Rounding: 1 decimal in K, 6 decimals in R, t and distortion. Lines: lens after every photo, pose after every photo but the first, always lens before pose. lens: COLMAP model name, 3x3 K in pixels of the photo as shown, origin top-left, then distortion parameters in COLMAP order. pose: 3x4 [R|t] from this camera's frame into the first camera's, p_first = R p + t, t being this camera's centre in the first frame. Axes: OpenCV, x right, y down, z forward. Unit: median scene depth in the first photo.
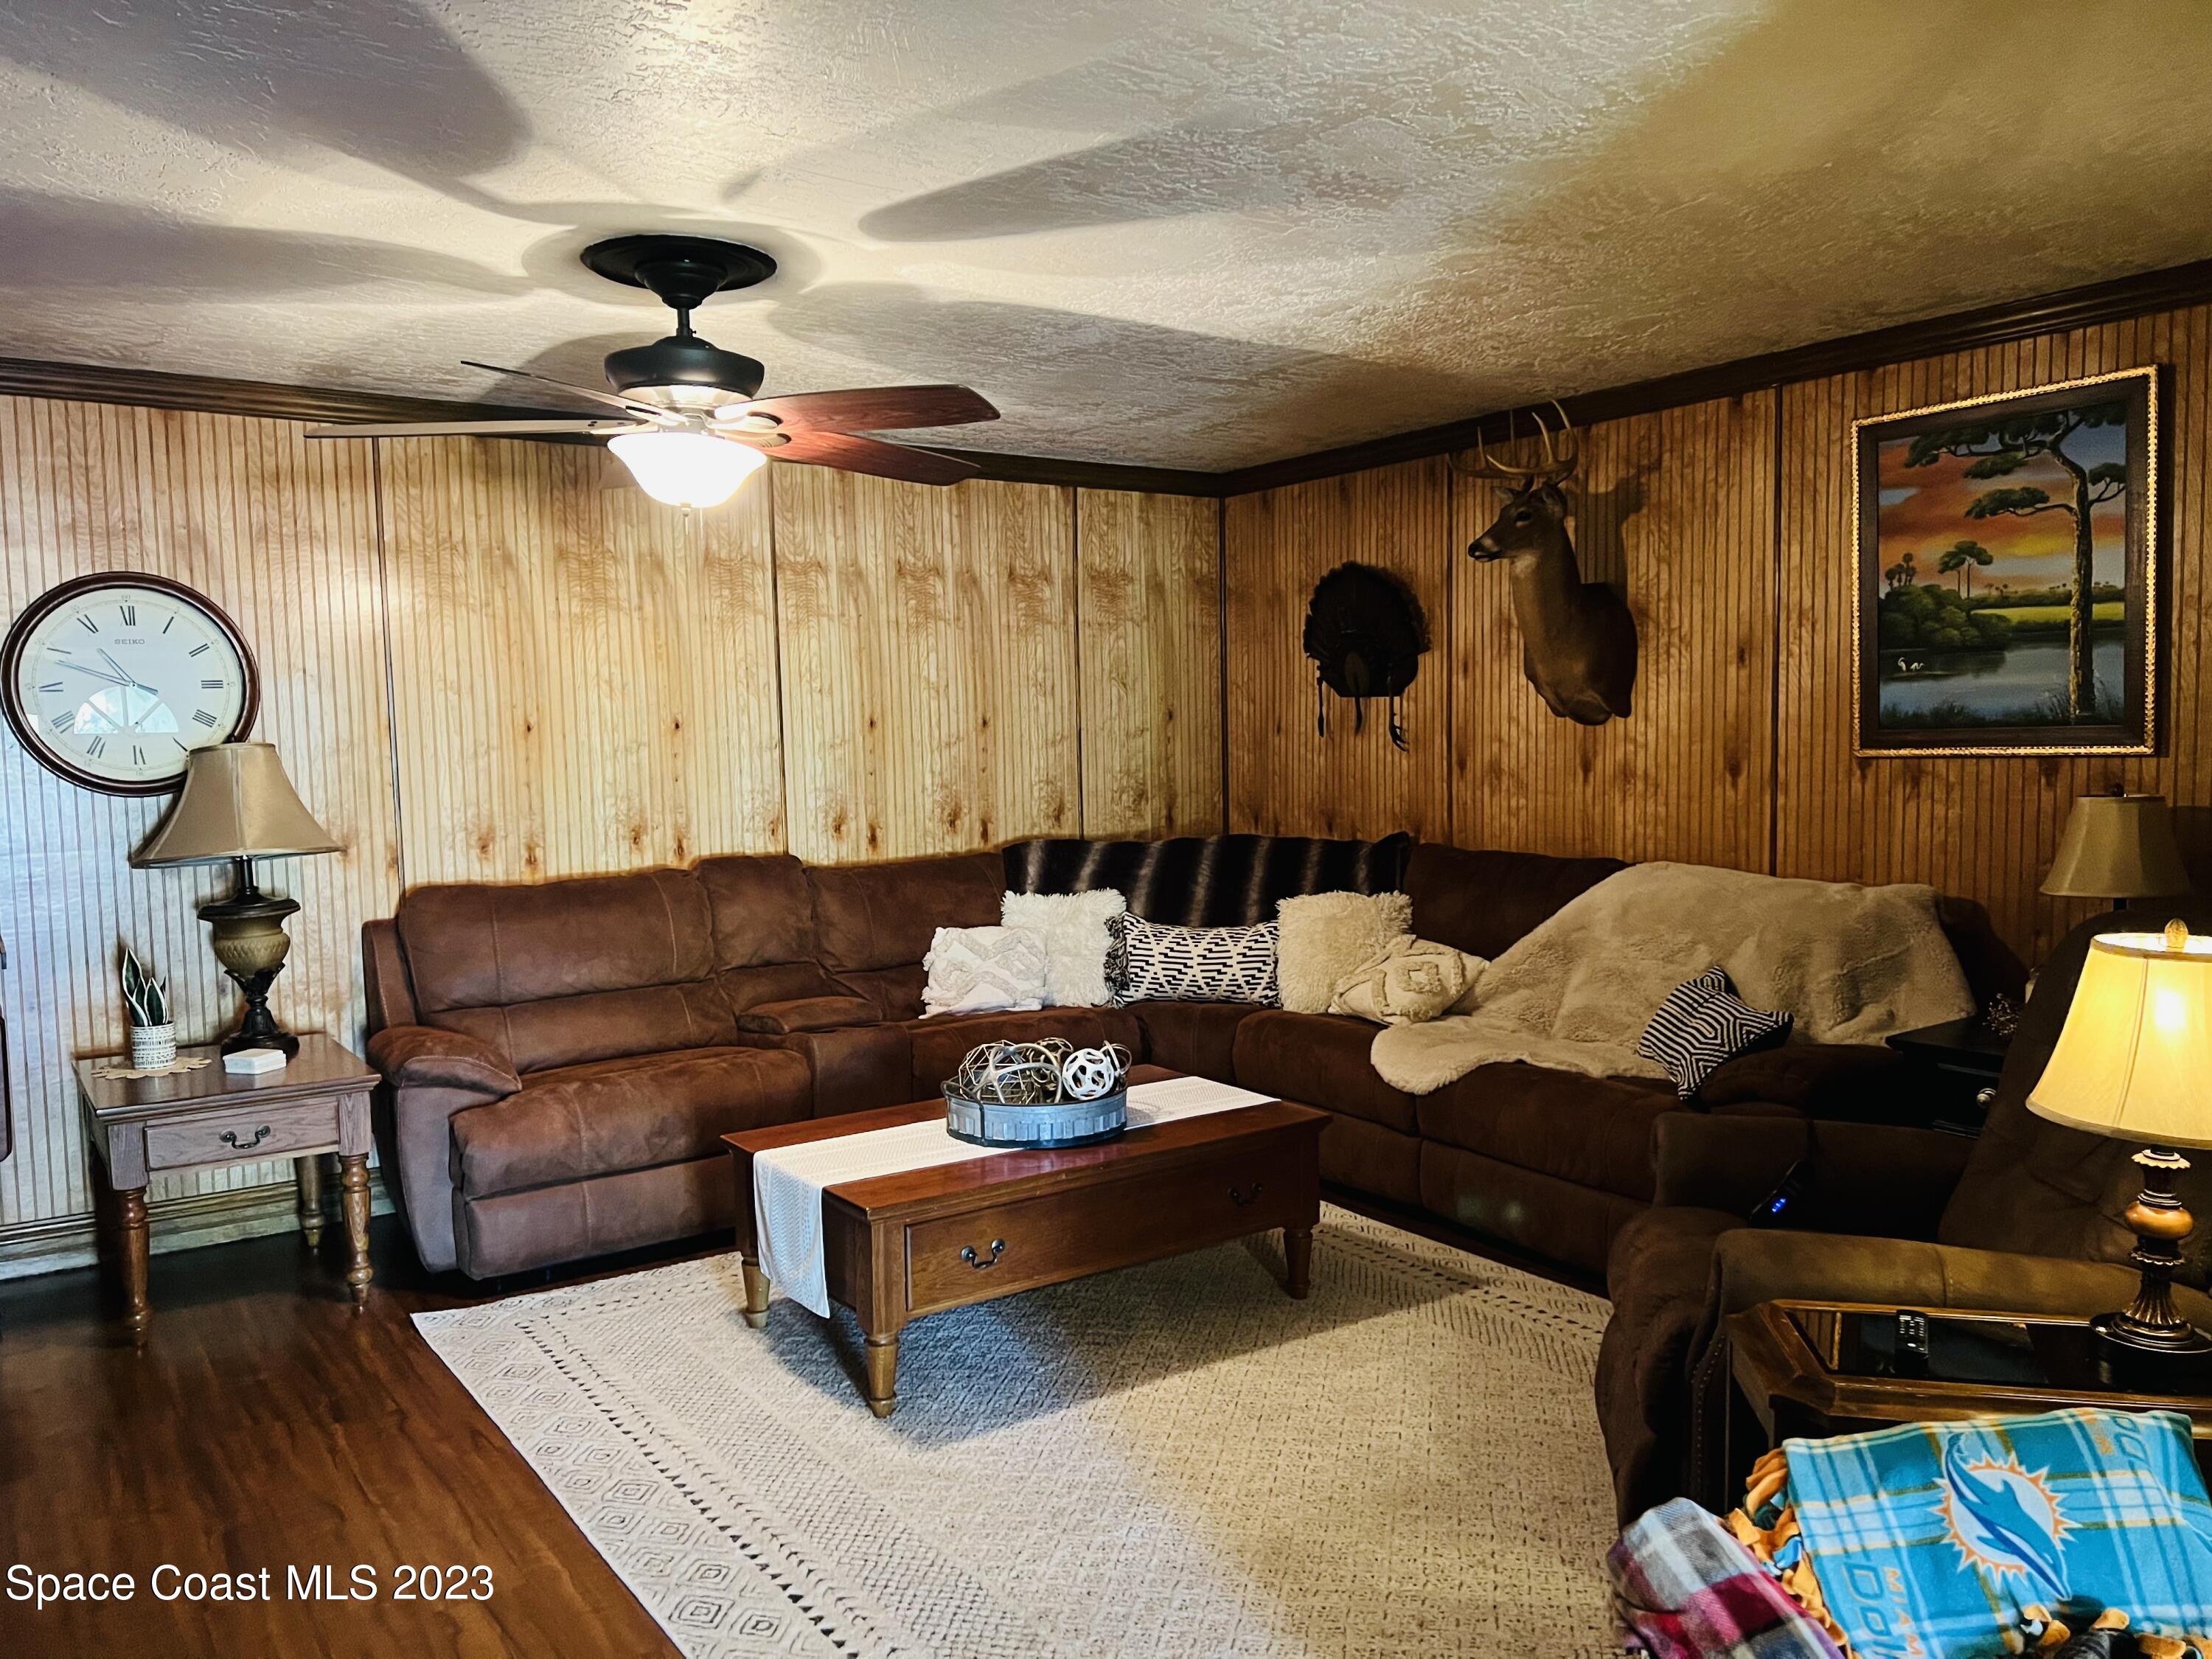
lens RADIAL K [[1650.6, 0, 1106.0], [0, 1650.6, 829.5], [0, 0, 1]] dist [0.026809, -0.010436]
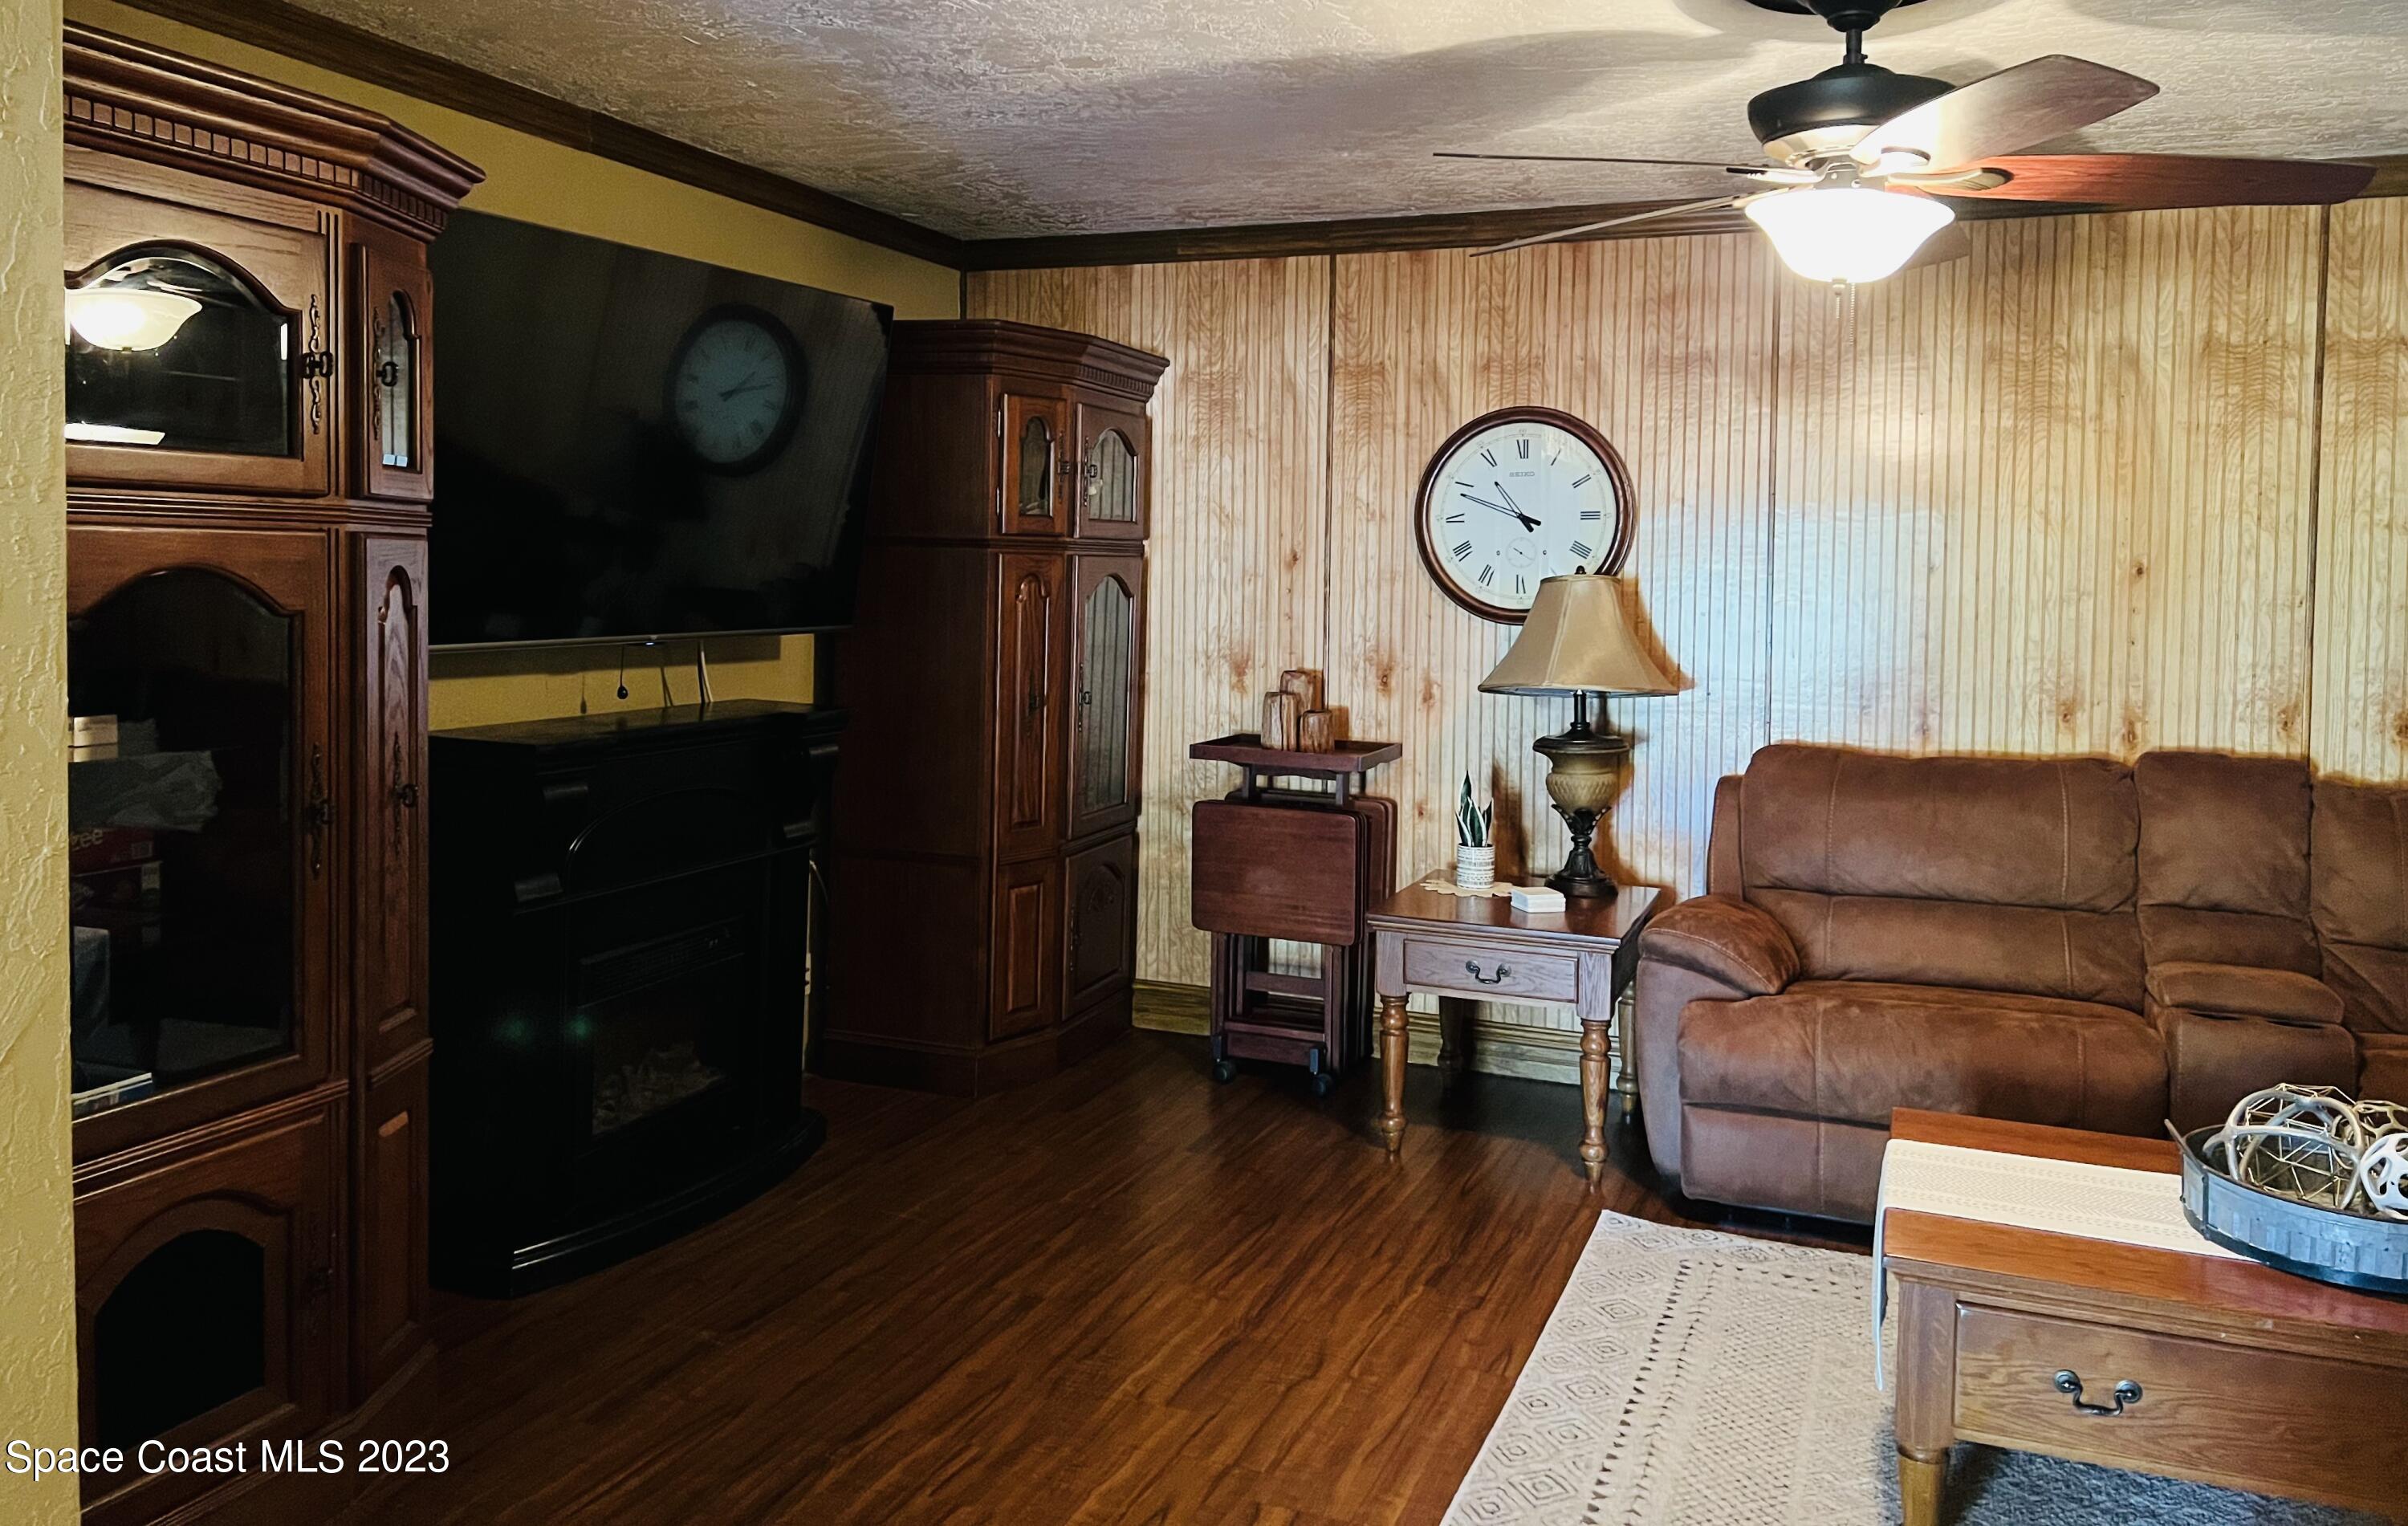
lens RADIAL K [[1801.3, 0, 1203.1], [0, 1801.3, 622.9], [0, 0, 1]] dist [0.040416, -0.009021]
pose [[0.543533, 0.051864, -0.837784, 0.226509], [-0.078811, 0.996833, 0.010580, -0.016112], [0.835680, 0.060276, 0.545899, 0.215695]]
